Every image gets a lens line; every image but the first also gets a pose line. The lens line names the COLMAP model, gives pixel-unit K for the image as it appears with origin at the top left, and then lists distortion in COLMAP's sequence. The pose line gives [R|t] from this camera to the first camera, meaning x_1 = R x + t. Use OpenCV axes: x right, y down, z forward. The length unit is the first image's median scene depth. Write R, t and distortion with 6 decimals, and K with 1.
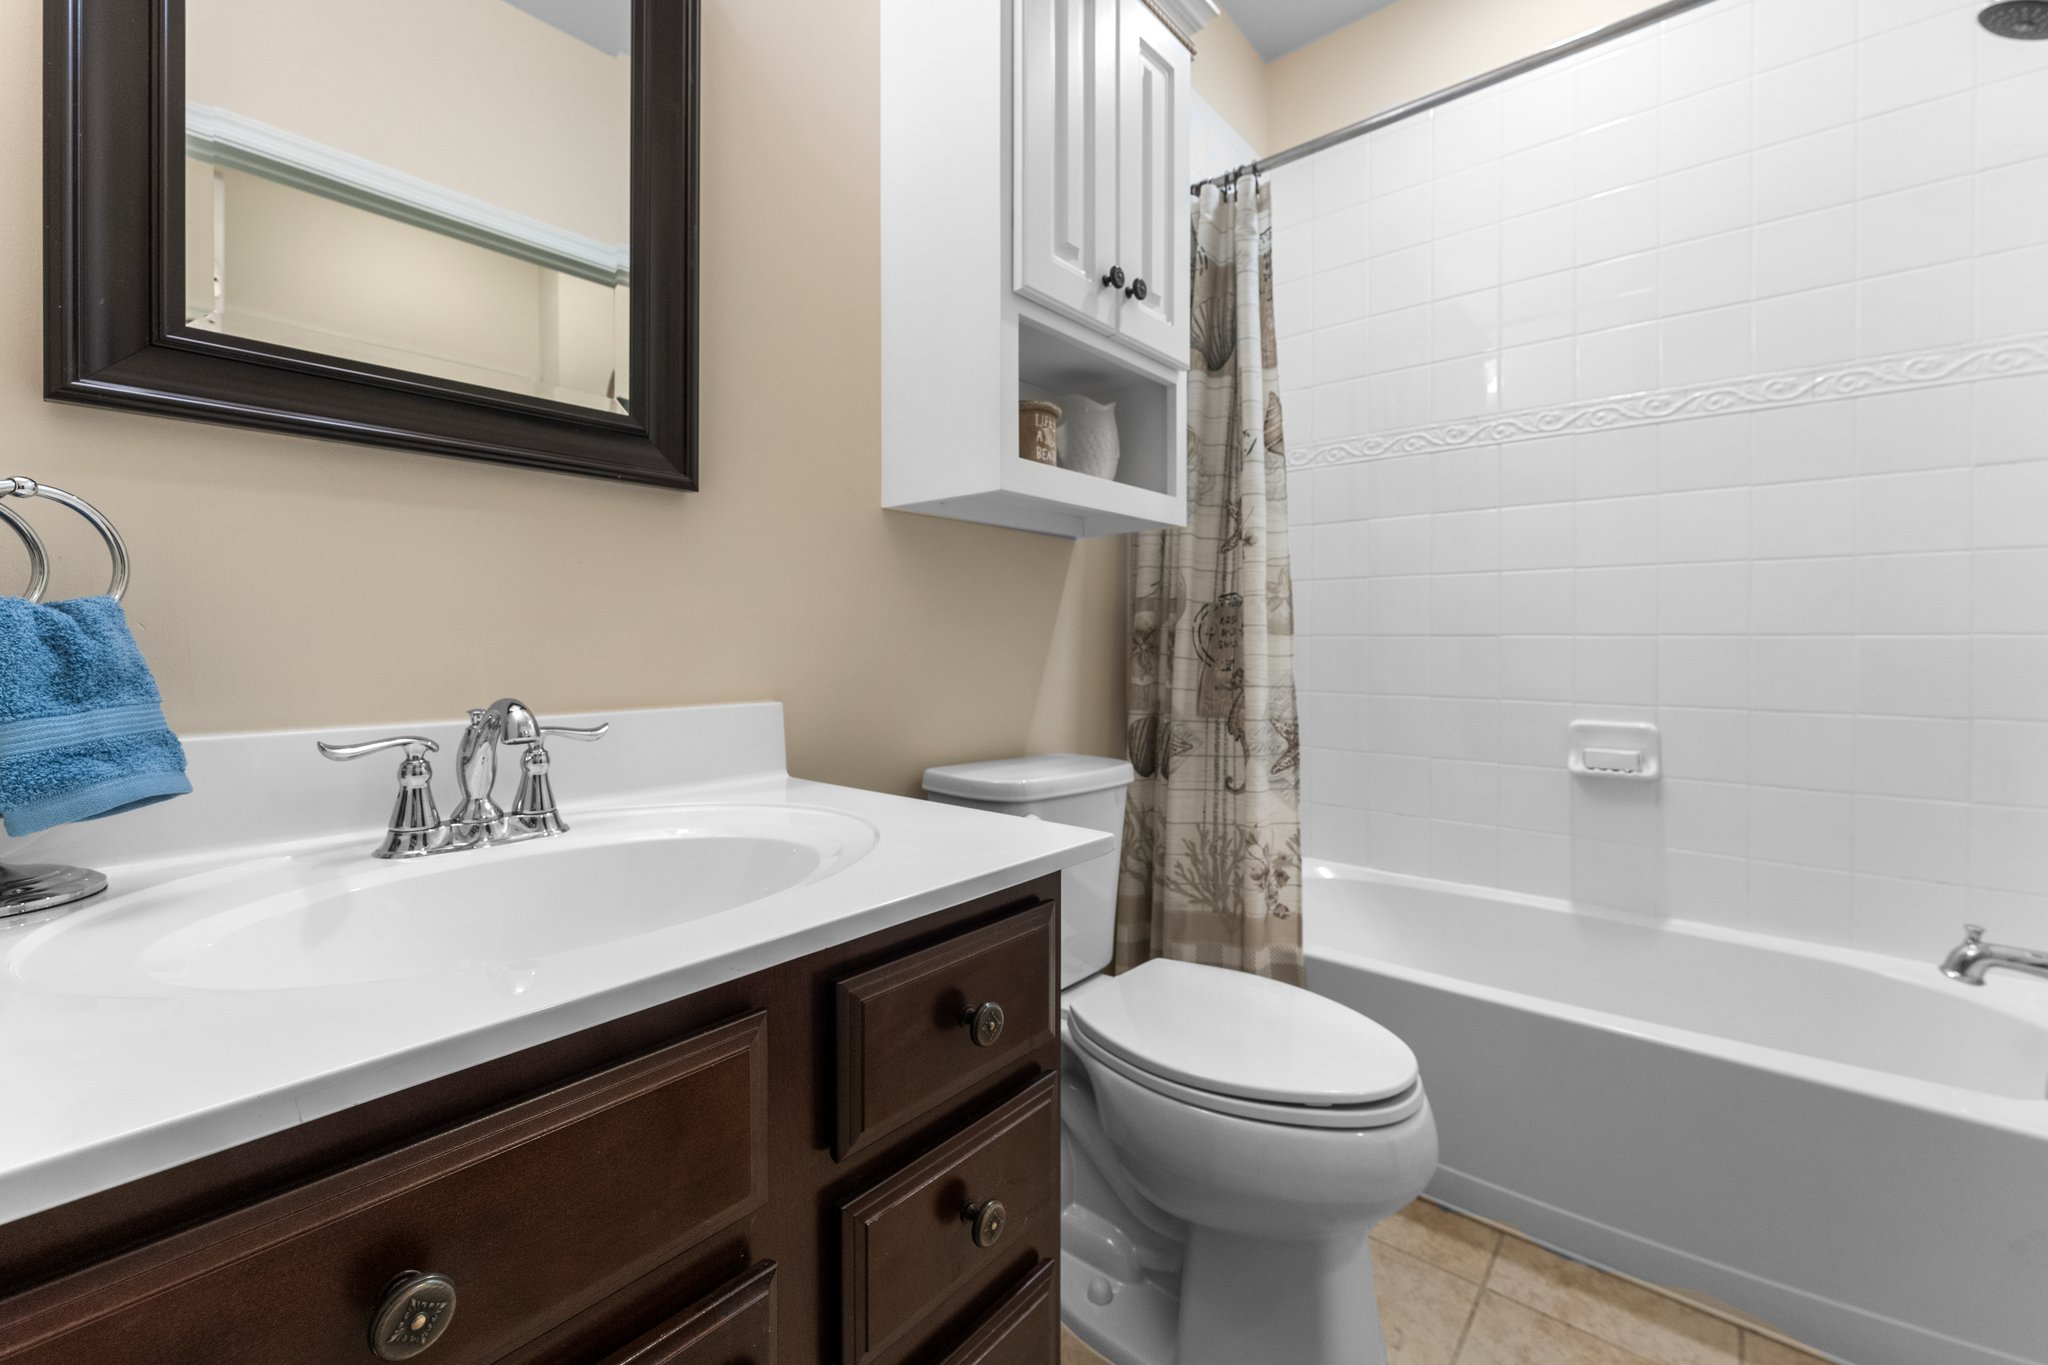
lens RADIAL K [[849.5, 0, 1020.1], [0, 849.5, 637.5], [0, 0, 1]] dist [-0.003335, -0.000387]
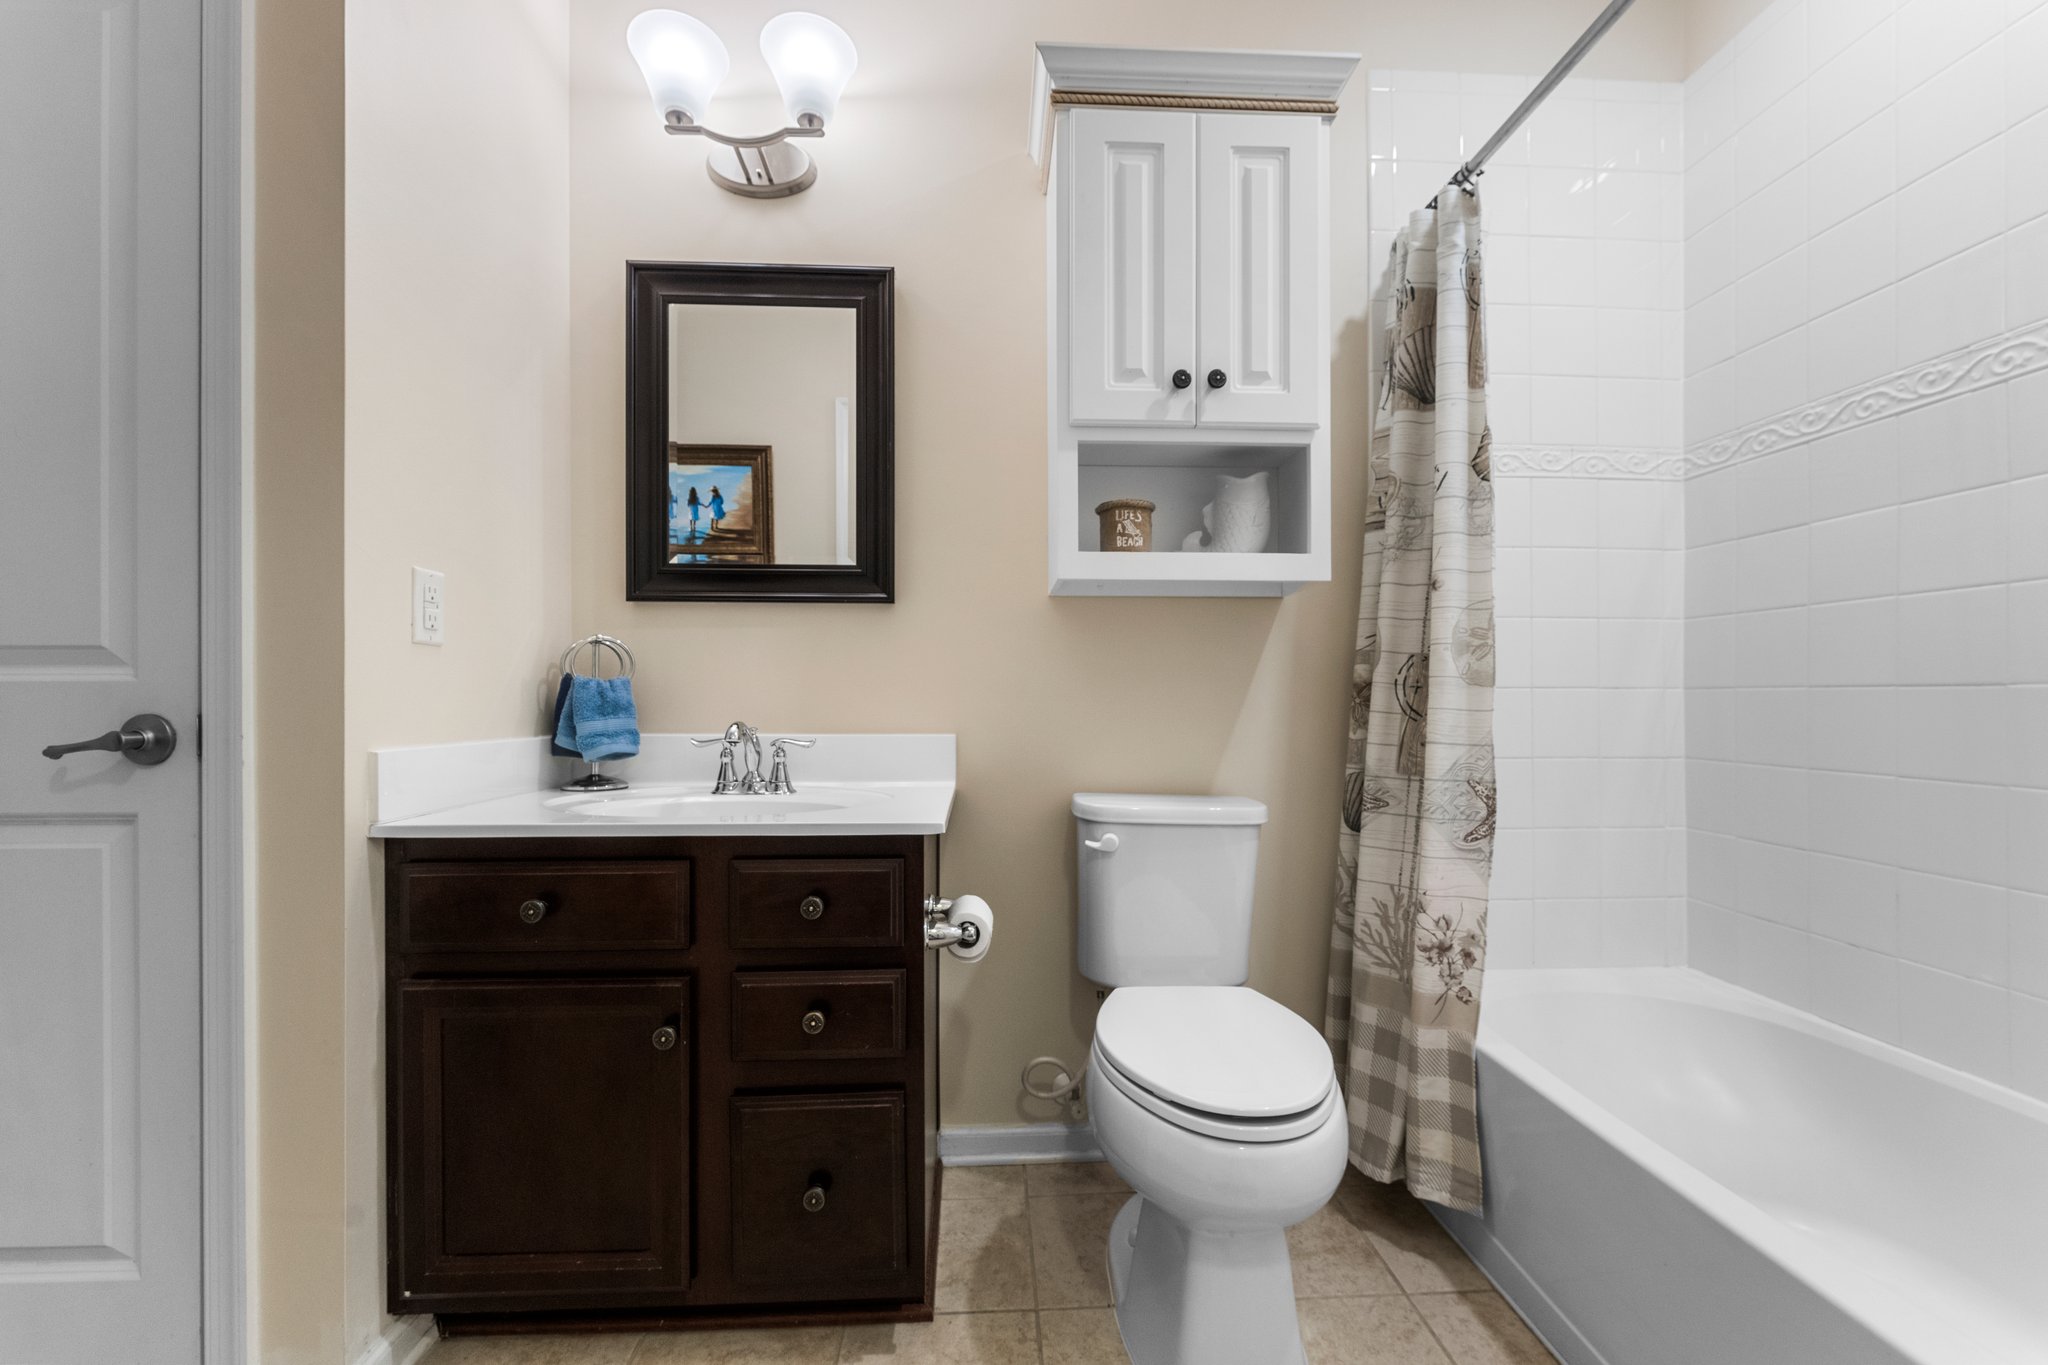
lens RADIAL K [[846.0, 0, 1024.0], [0, 846.0, 682.5], [0, 0, 1]] dist [0.000513, 0.000006]
pose [[0.683357, -0.012611, -0.729975, 0.635229], [0.002462, 0.999885, -0.014969, 0.004474], [0.730080, 0.008432, 0.683310, 0.045870]]
